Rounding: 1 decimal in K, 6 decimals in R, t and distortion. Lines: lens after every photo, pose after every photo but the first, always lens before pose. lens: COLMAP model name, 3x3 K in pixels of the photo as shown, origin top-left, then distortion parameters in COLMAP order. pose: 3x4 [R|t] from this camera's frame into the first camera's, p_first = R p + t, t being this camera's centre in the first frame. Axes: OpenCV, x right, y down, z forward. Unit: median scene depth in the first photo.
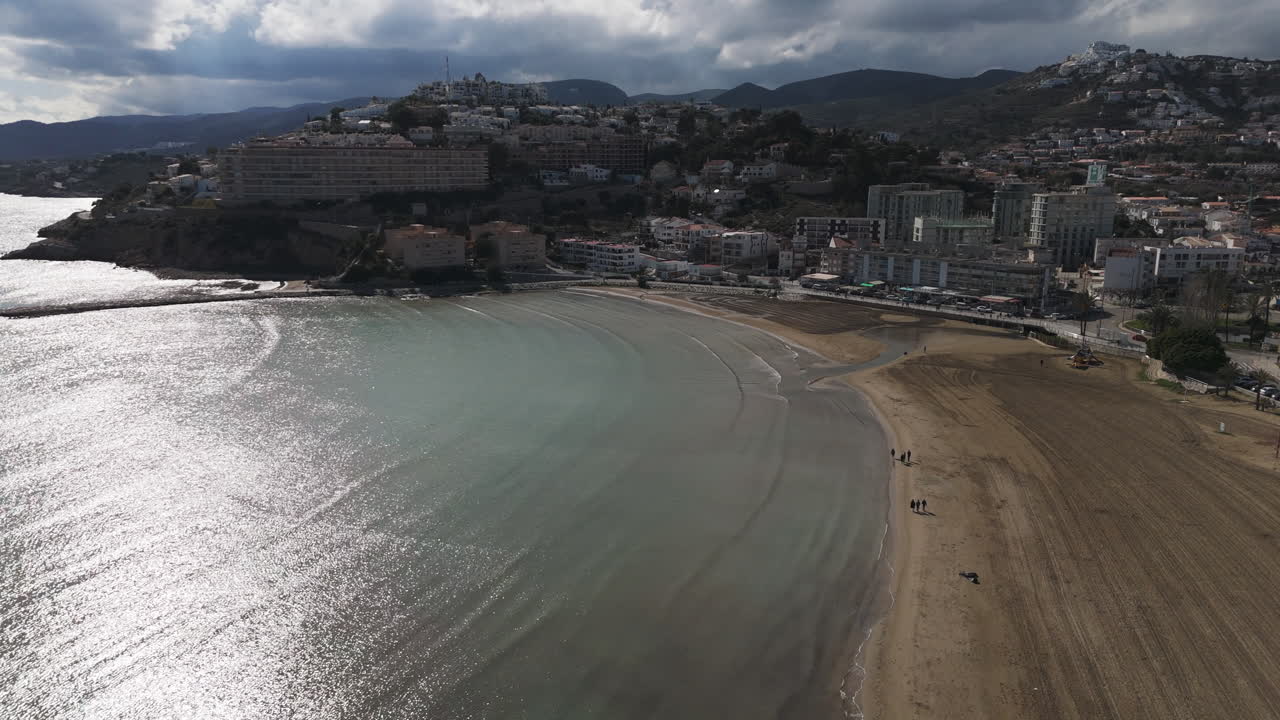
lens RADIAL K [[887.0, 0, 640.0], [0, 887.0, 360.0], [0, 0, 1]] dist [0.001032, -0.039624]
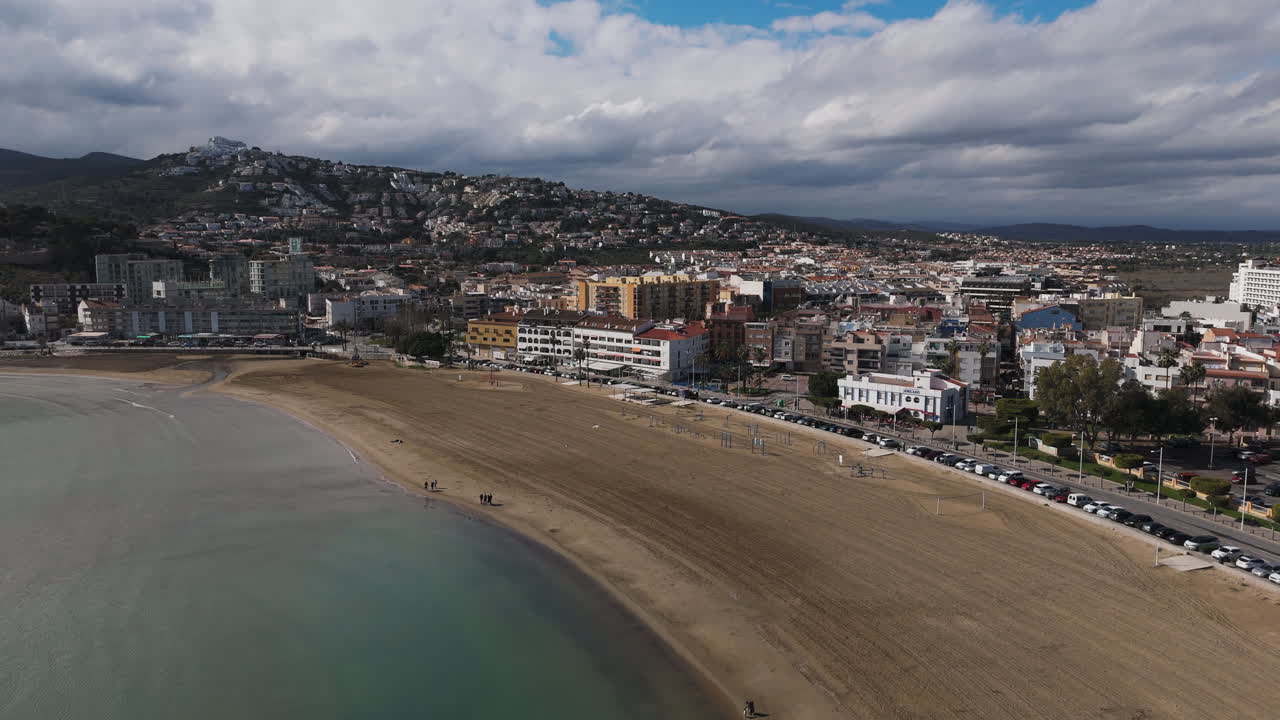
lens RADIAL K [[887.0, 0, 640.0], [0, 887.0, 360.0], [0, 0, 1]] dist [0.001032, -0.039624]
pose [[0.601675, -0.085801, 0.794119, -0.089086], [0.161733, 0.986706, -0.015930, 0.022196], [-0.782195, 0.138020, 0.607554, -0.058582]]
